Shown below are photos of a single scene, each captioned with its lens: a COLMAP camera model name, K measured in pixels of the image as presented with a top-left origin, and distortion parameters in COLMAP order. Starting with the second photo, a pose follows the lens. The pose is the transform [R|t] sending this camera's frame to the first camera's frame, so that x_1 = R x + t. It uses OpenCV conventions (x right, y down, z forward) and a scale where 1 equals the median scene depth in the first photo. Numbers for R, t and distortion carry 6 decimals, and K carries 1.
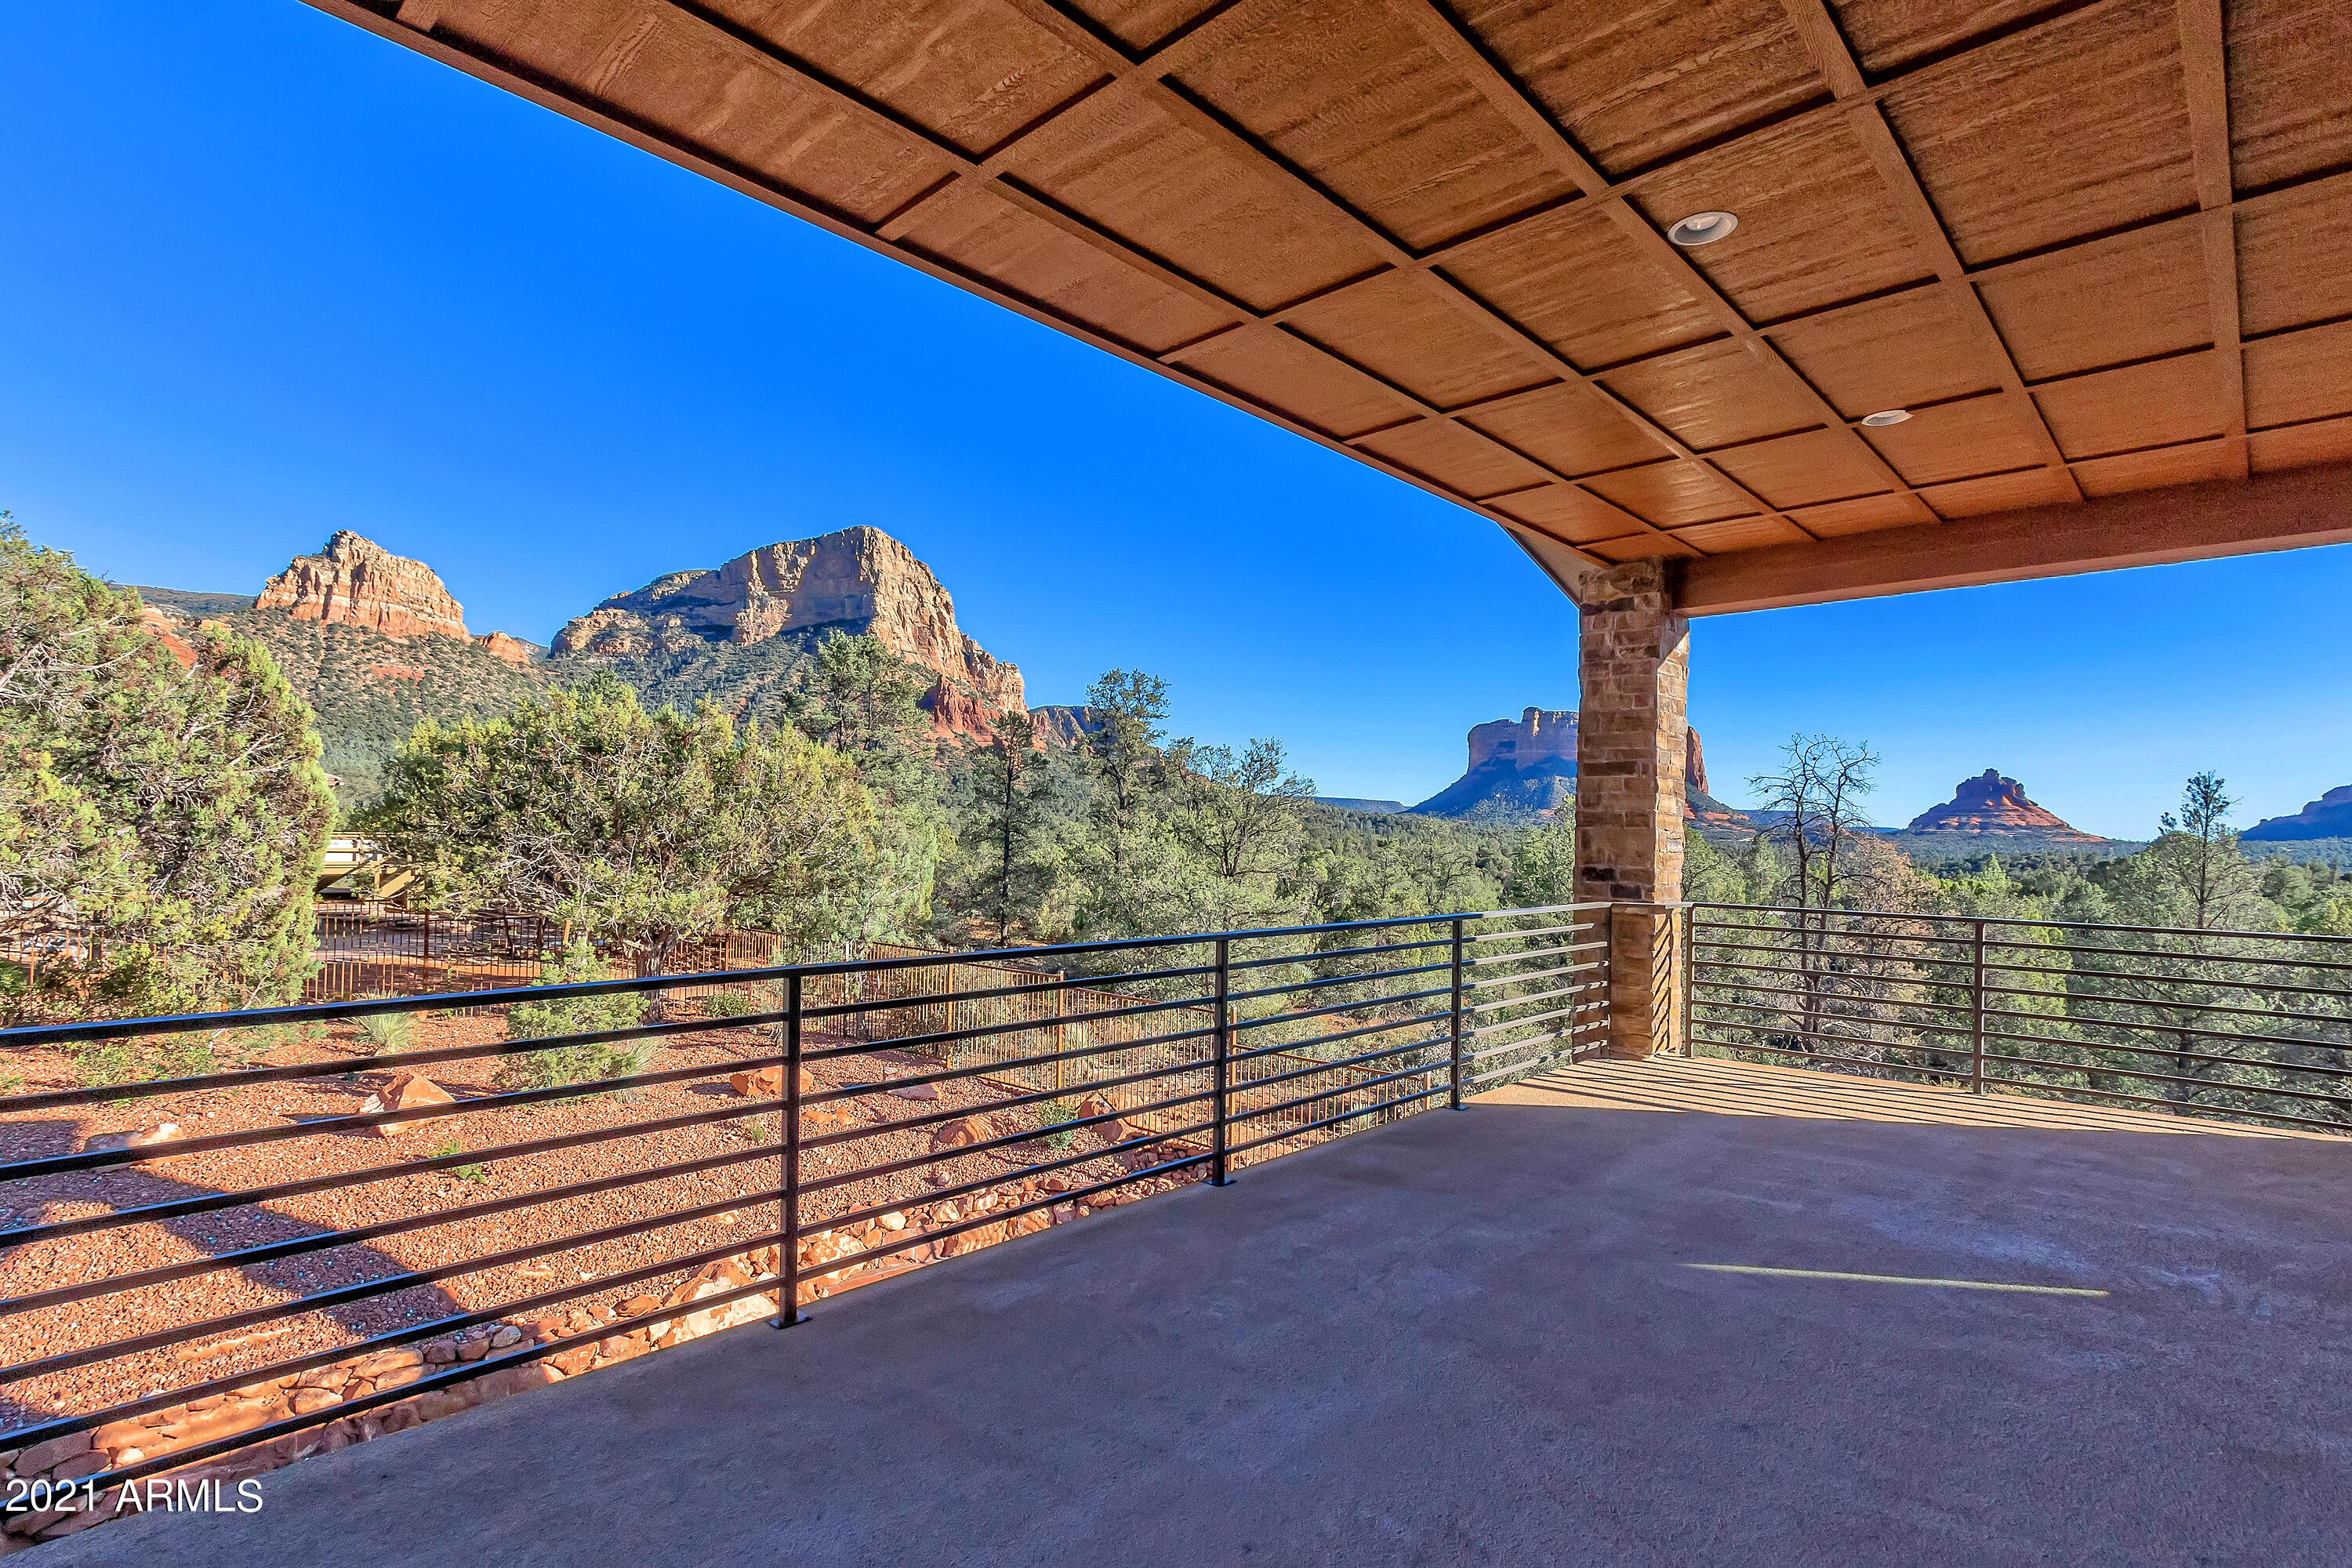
lens RADIAL K [[1152.1, 0, 1163.6], [0, 1152.1, 822.7], [0, 0, 1]] dist [0.000742, -0.000352]
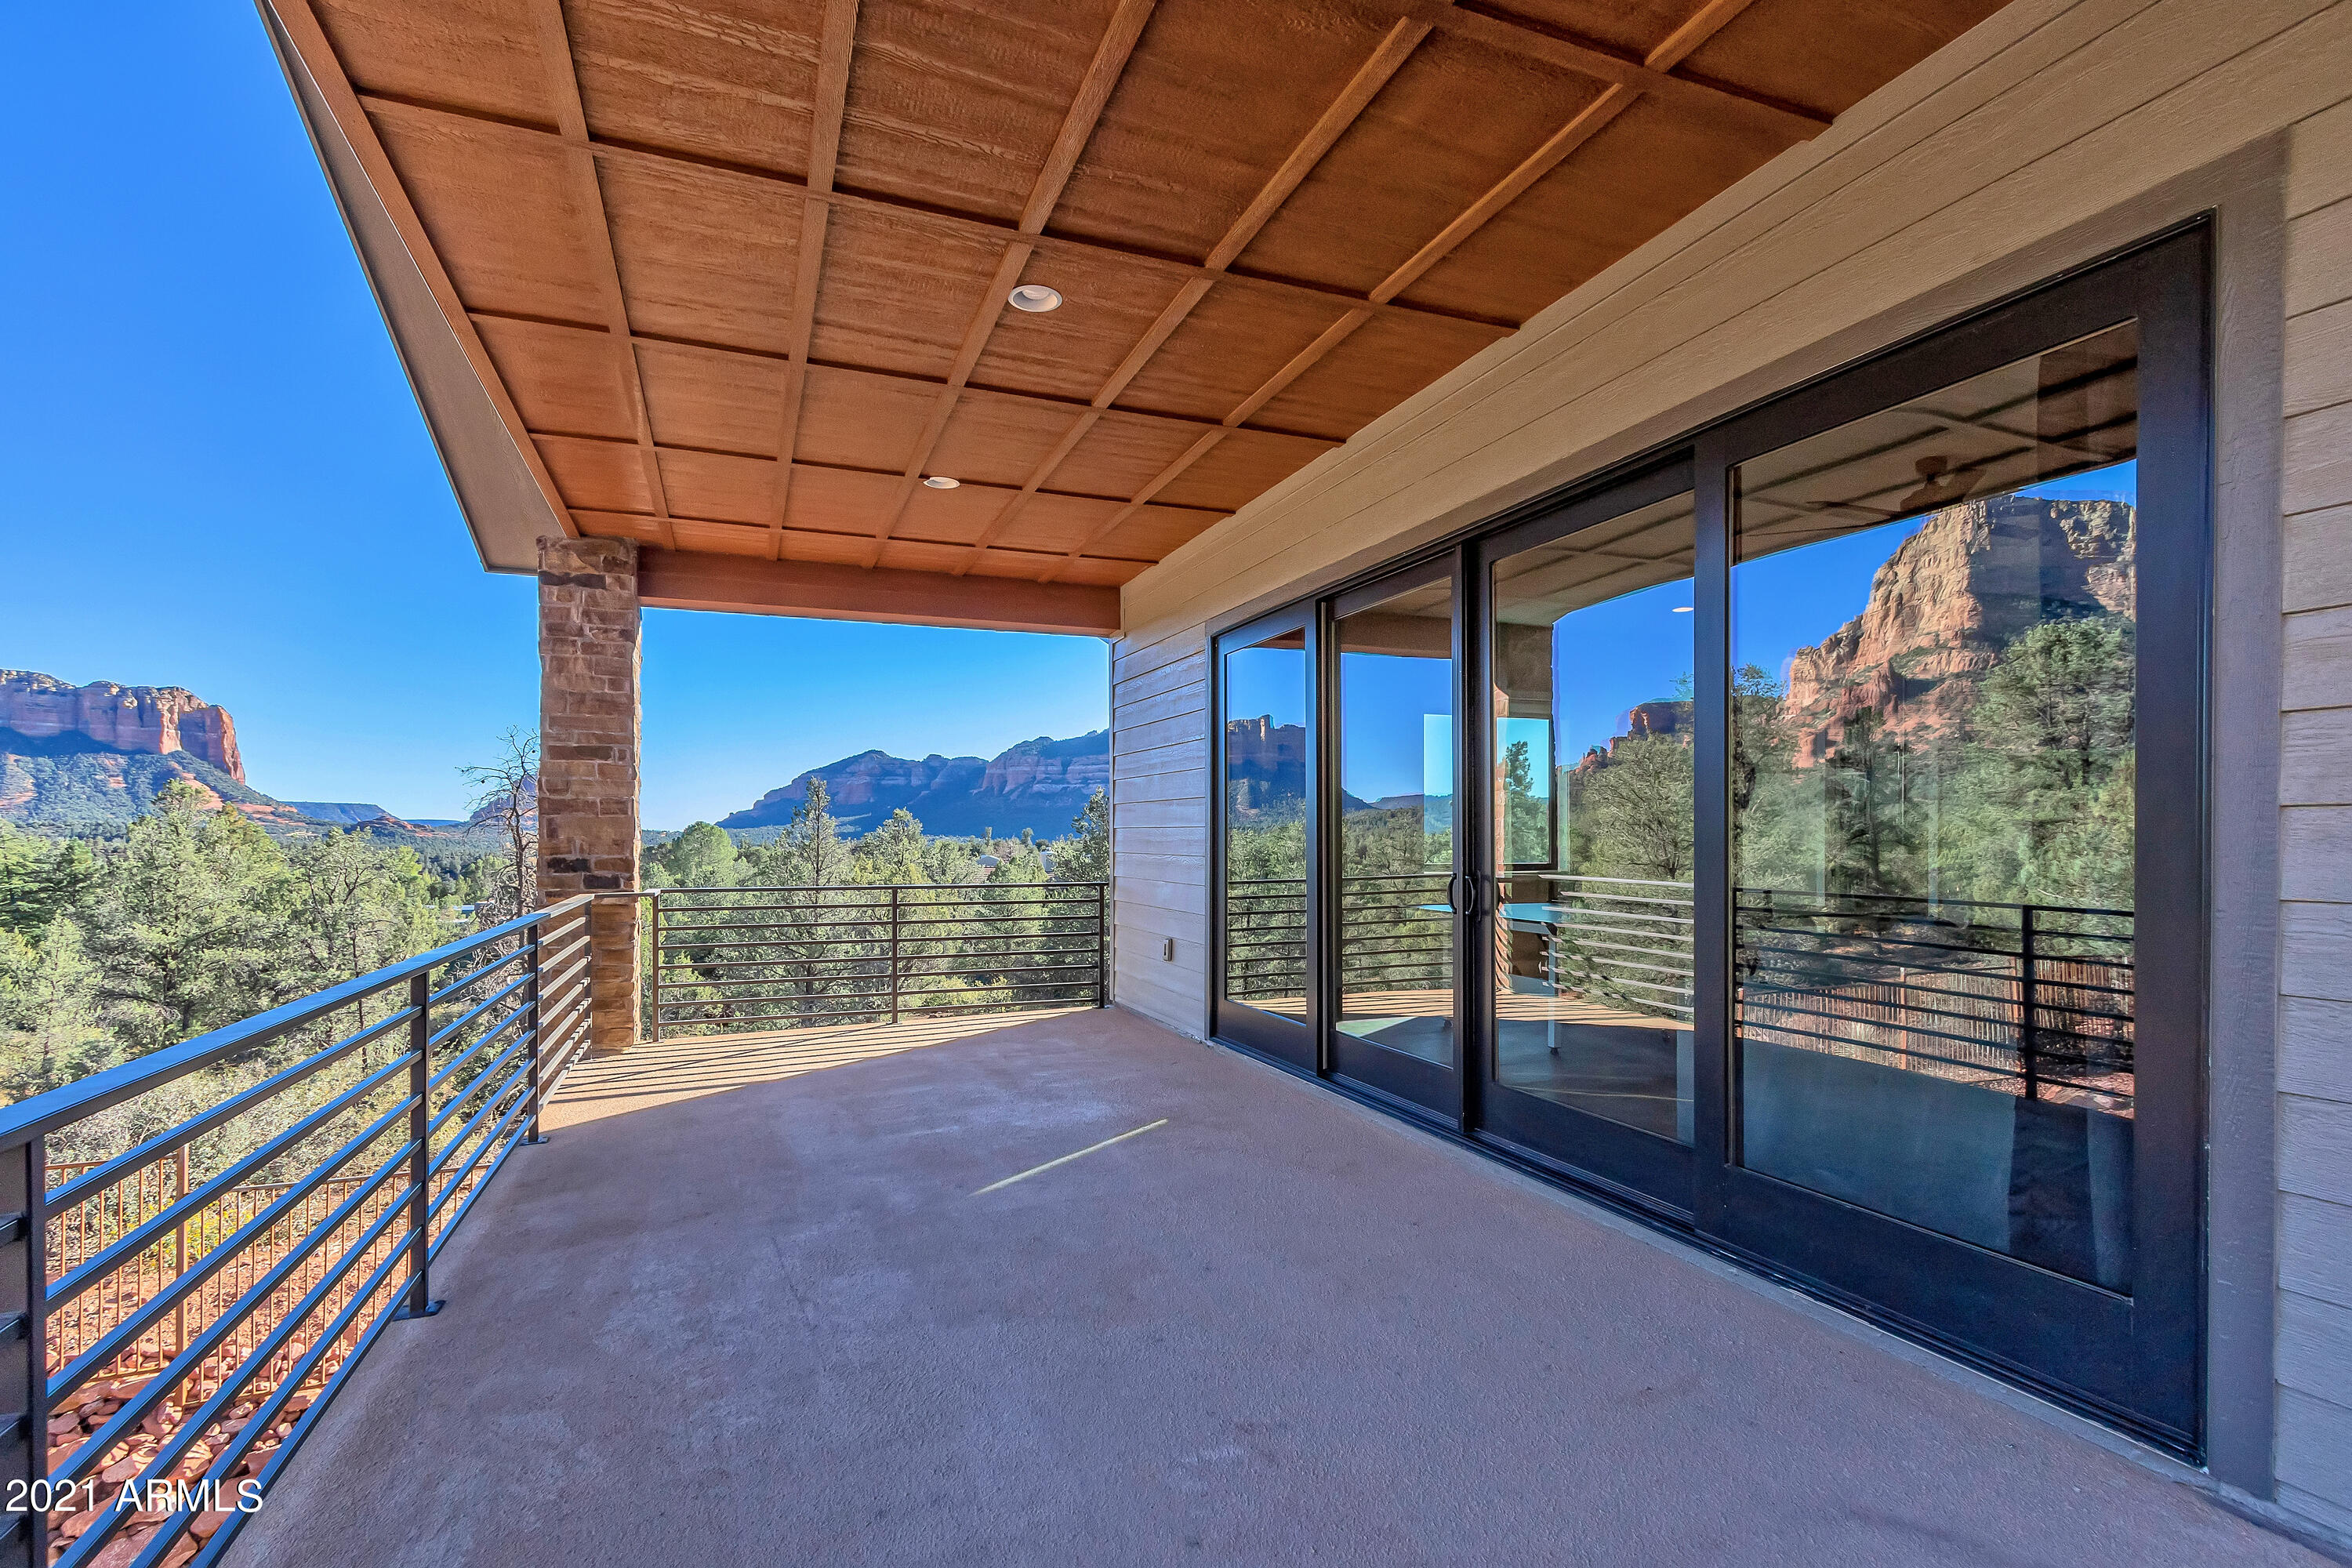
lens RADIAL K [[1094.2, 0, 1166.5], [0, 1094.2, 831.1], [0, 0, 1]] dist [-0.003421, -0.000920]
pose [[0.417263, -0.011890, 0.908708, -0.266424], [-0.000806, 0.999909, 0.013453, 0.005737], [-0.908786, -0.006346, 0.417215, 0.222979]]
